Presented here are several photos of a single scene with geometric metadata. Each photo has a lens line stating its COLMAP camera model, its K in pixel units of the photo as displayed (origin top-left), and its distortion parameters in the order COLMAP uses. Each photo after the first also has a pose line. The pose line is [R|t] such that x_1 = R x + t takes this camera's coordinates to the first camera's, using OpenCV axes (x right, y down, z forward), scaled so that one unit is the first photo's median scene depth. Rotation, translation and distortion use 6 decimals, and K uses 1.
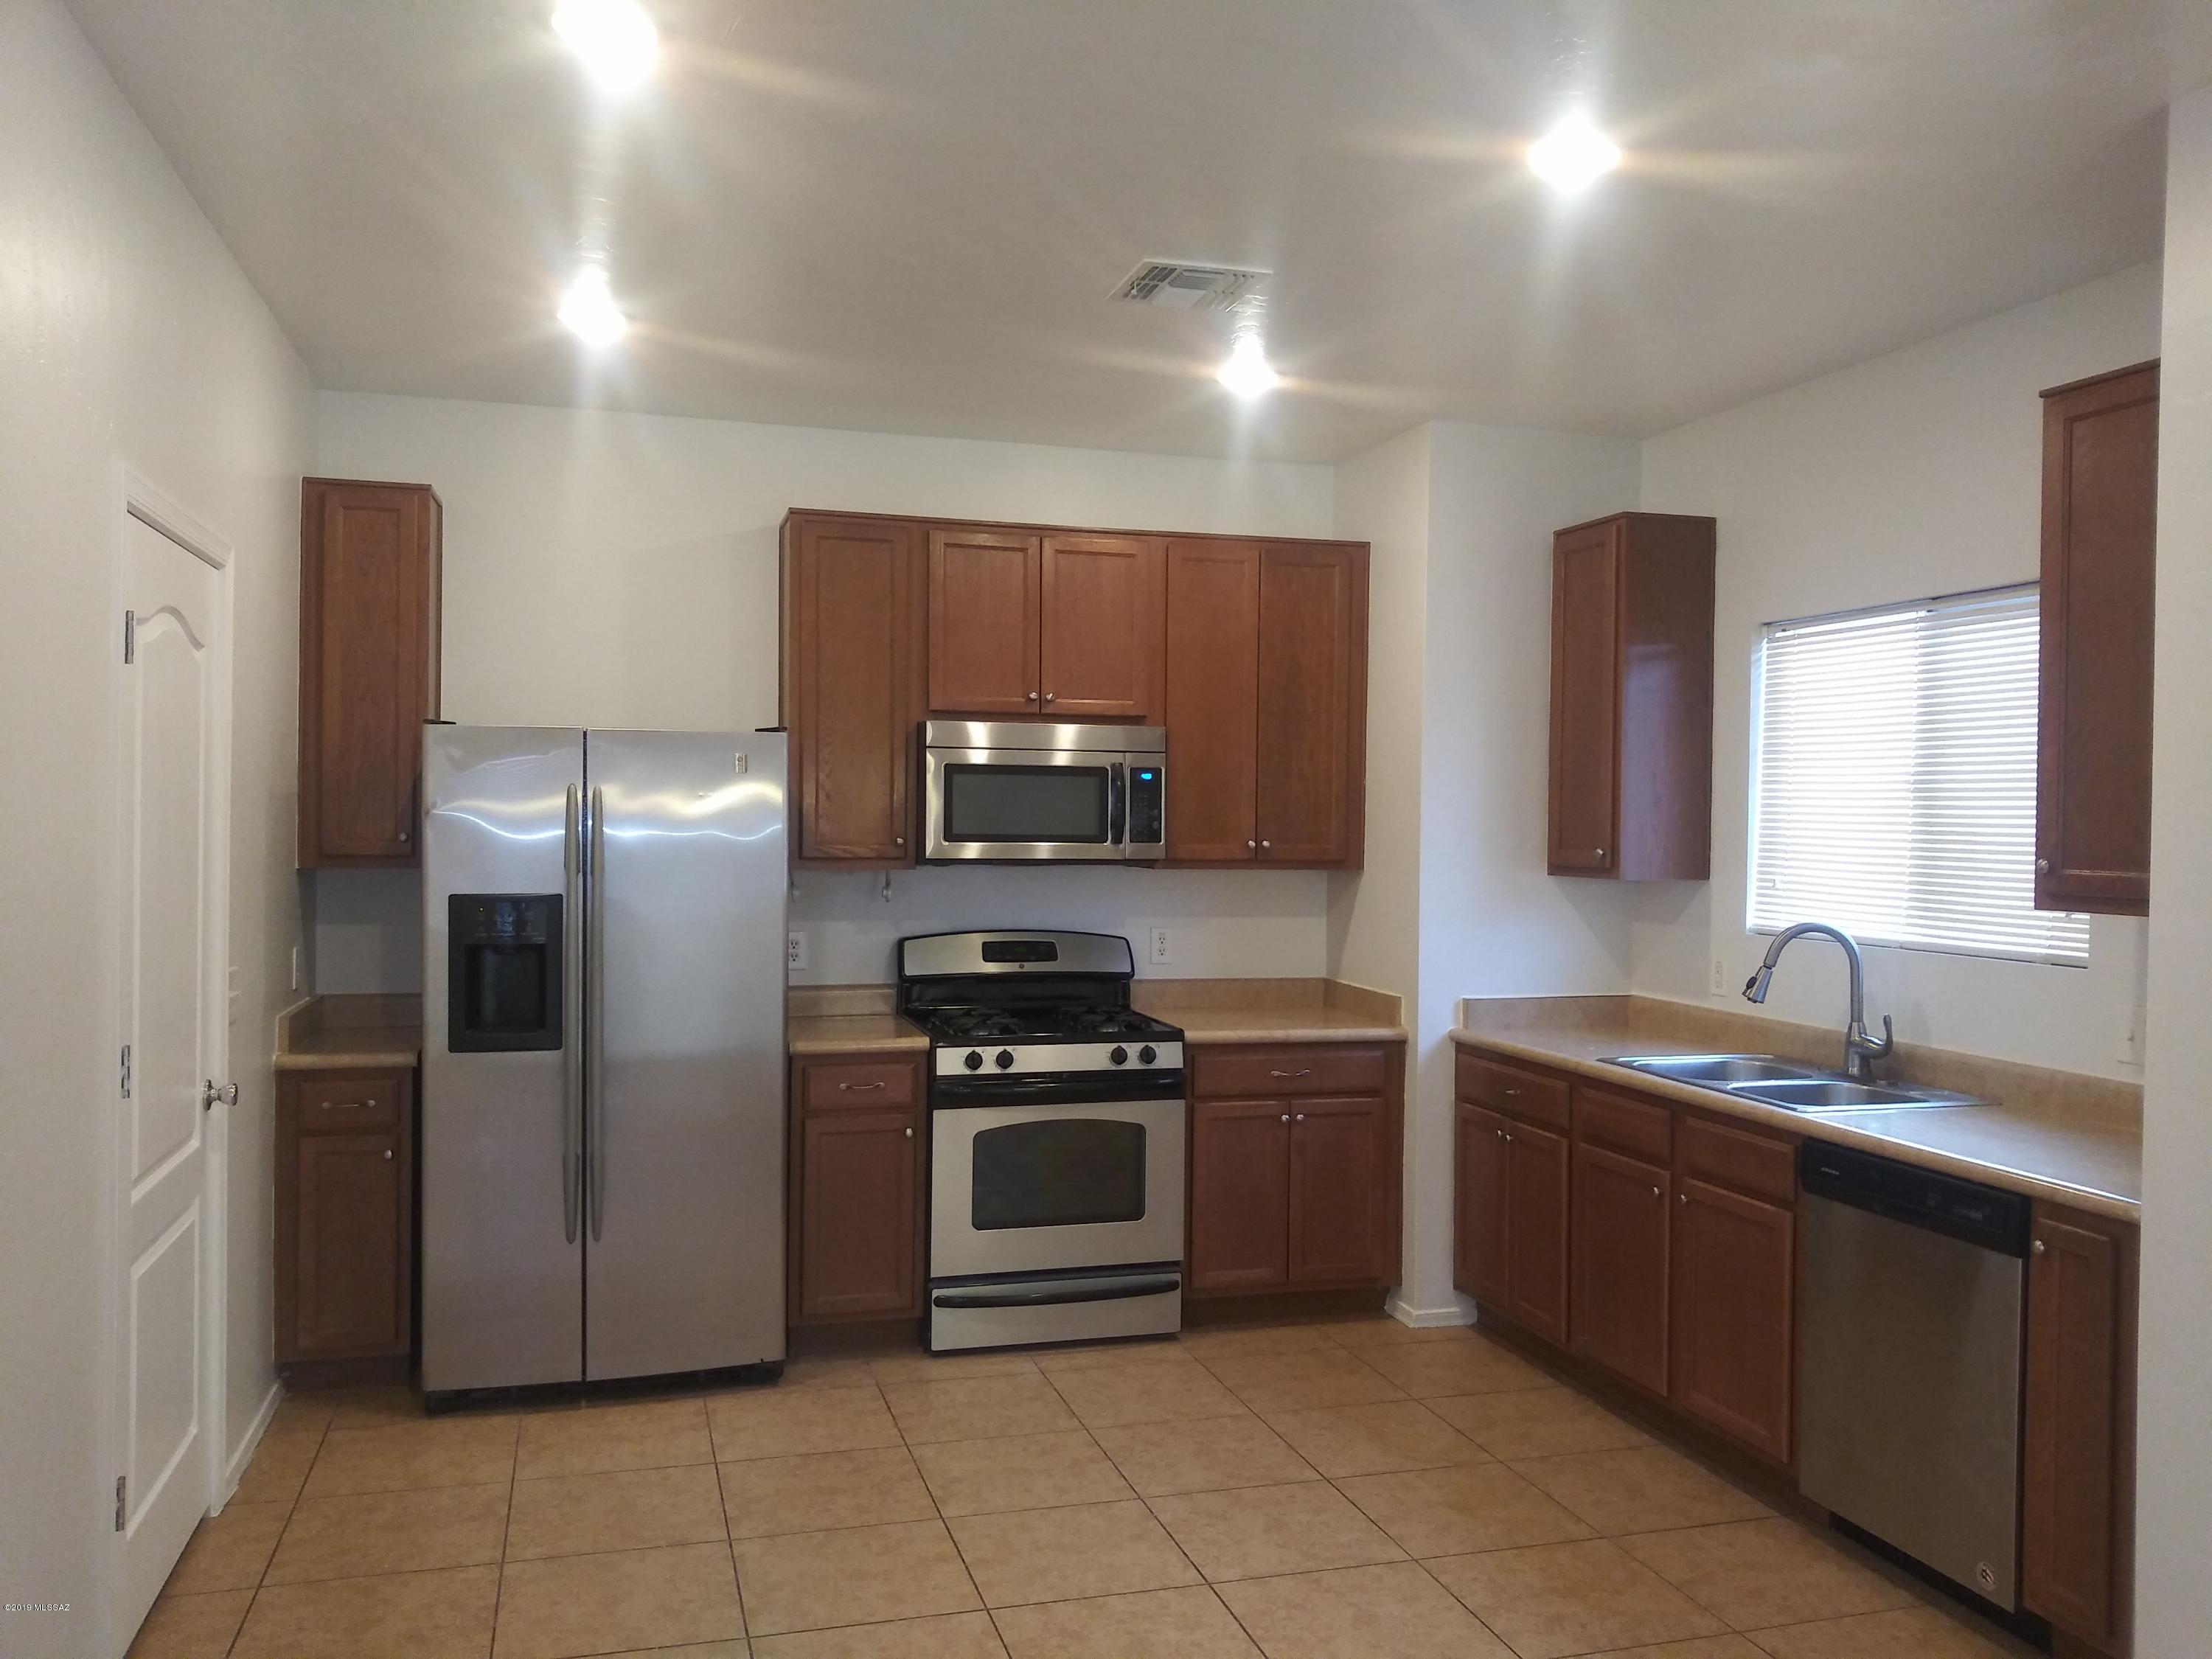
lens RADIAL K [[1758.6, 0, 1104.3], [0, 1758.6, 820.9], [0, 0, 1]] dist [0.108634, -0.270696]
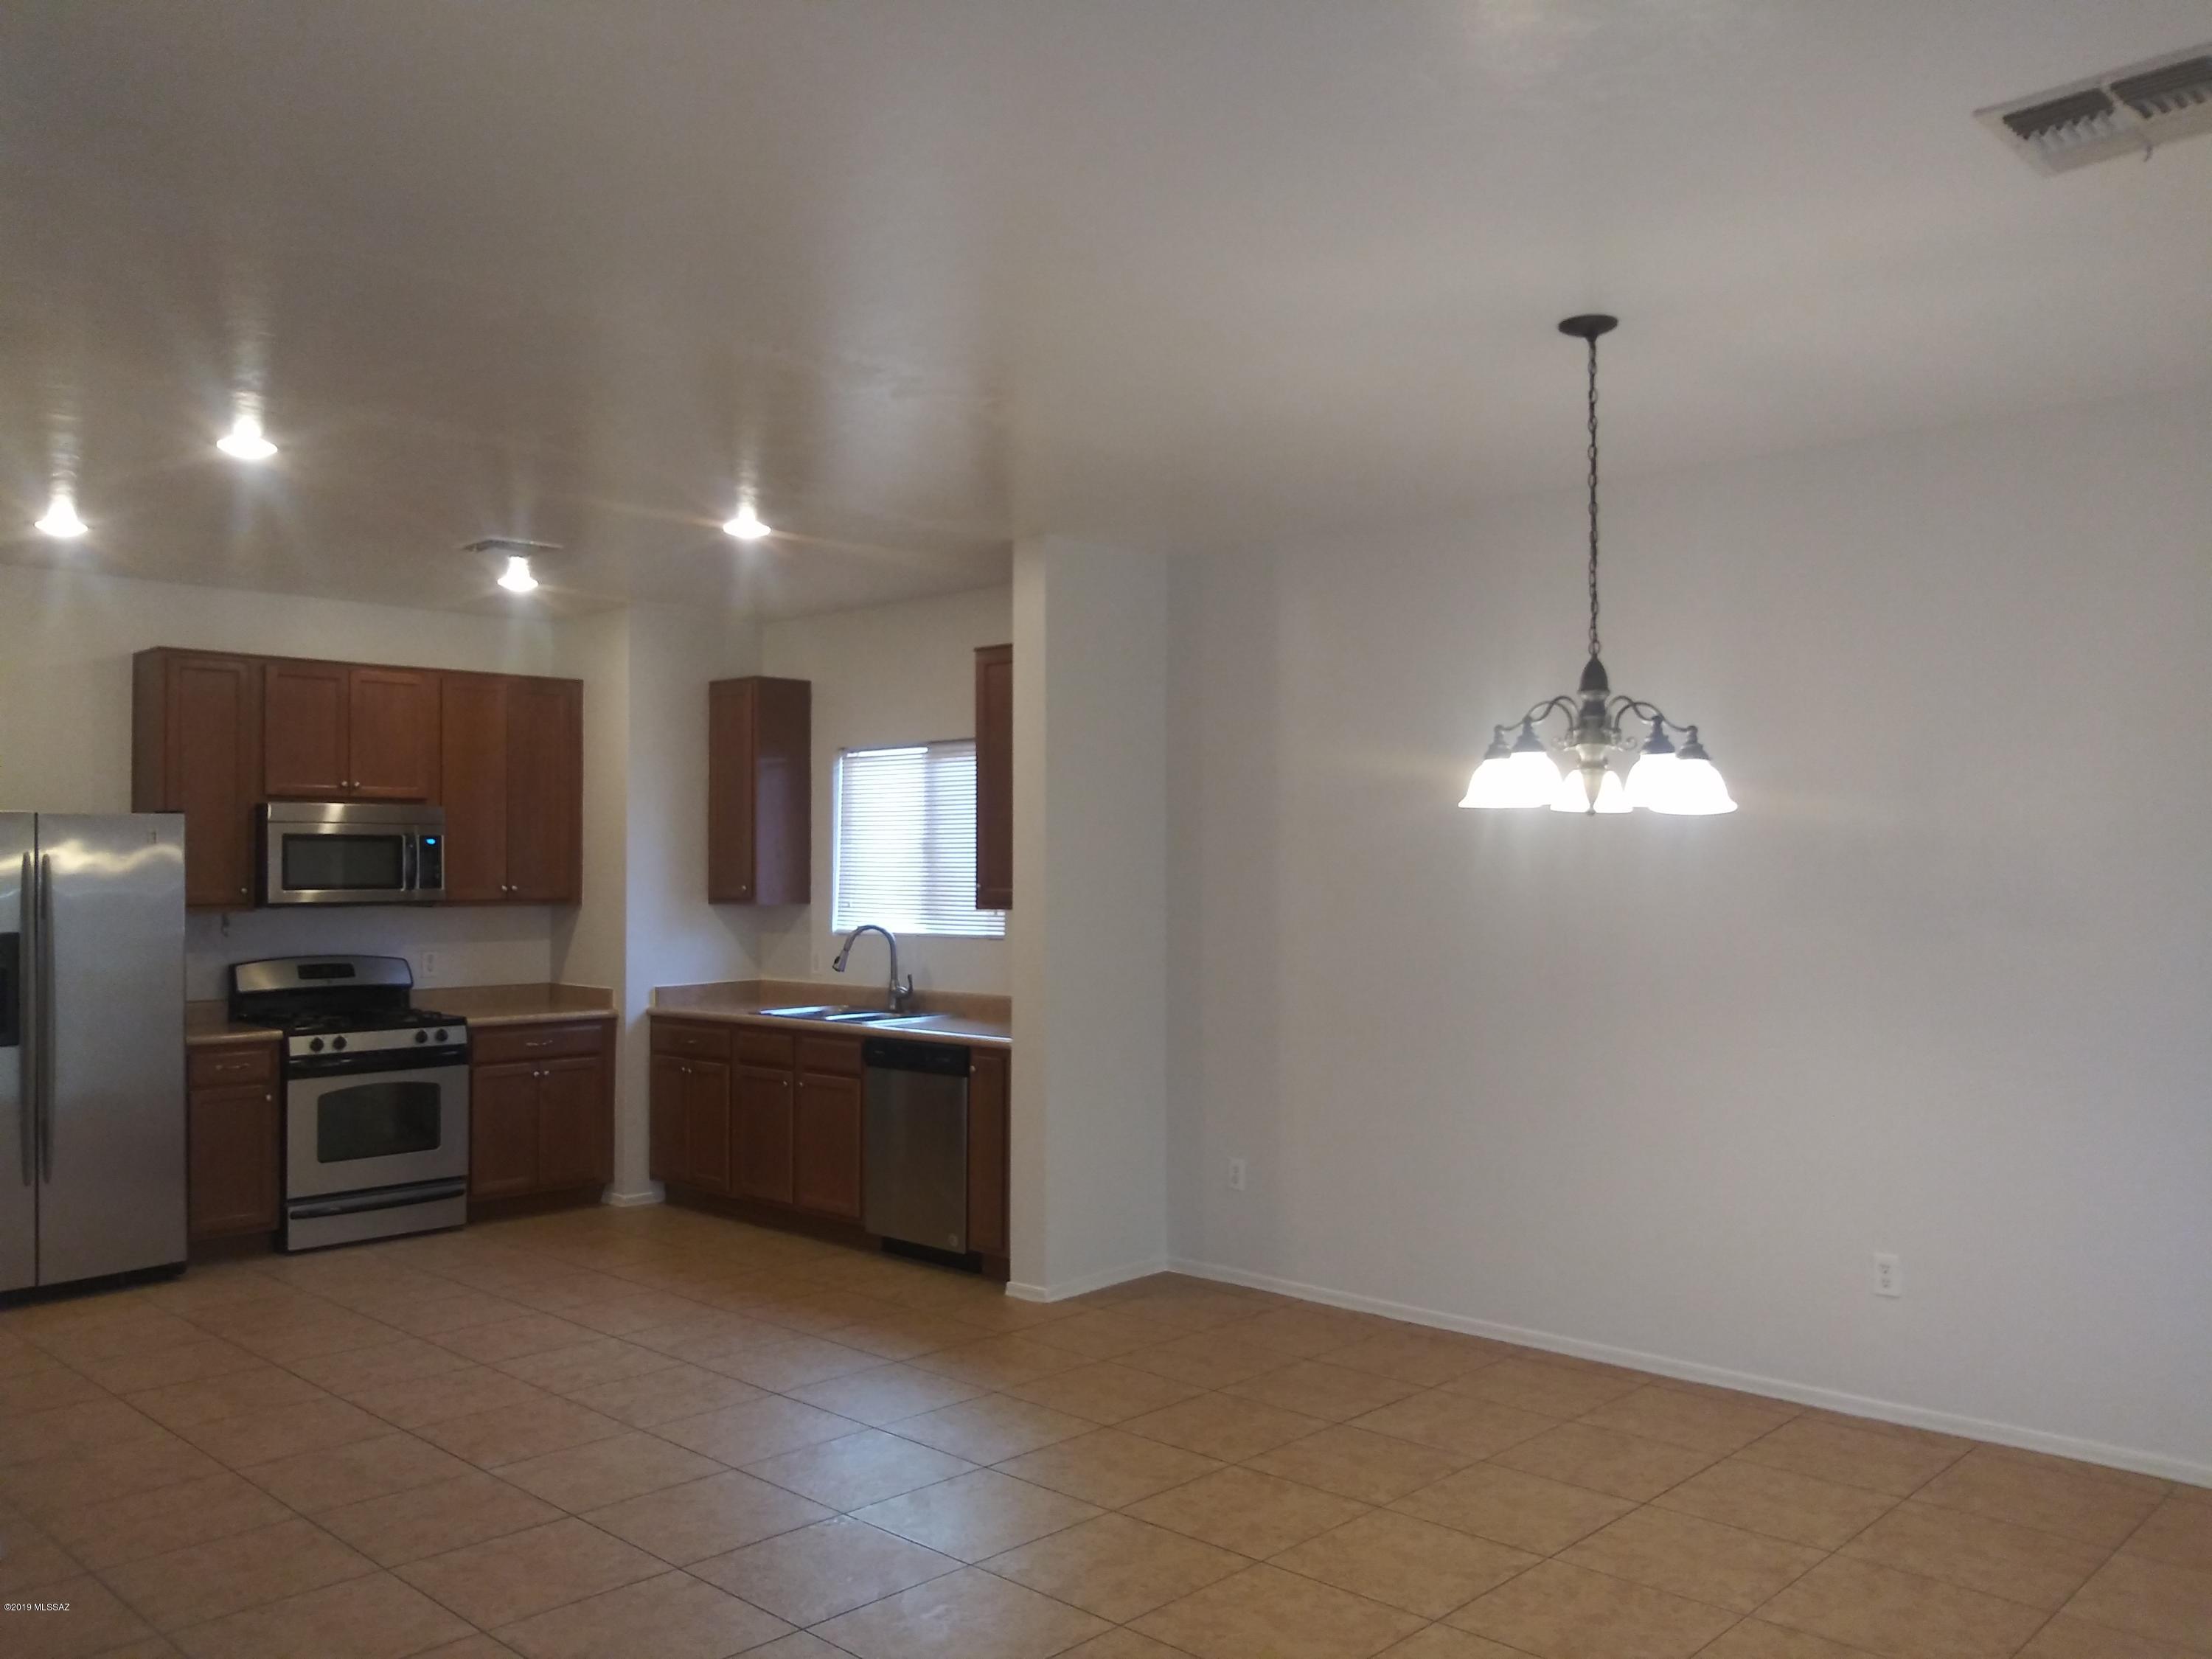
lens RADIAL K [[1758.6, 0, 1104.3], [0, 1758.6, 820.9], [0, 0, 1]] dist [0.108634, -0.270696]
pose [[0.870220, -0.001064, 0.492662, -0.219918], [0.016027, 0.999530, -0.026151, 0.003945], [-0.492403, 0.030653, 0.869828, -0.539694]]
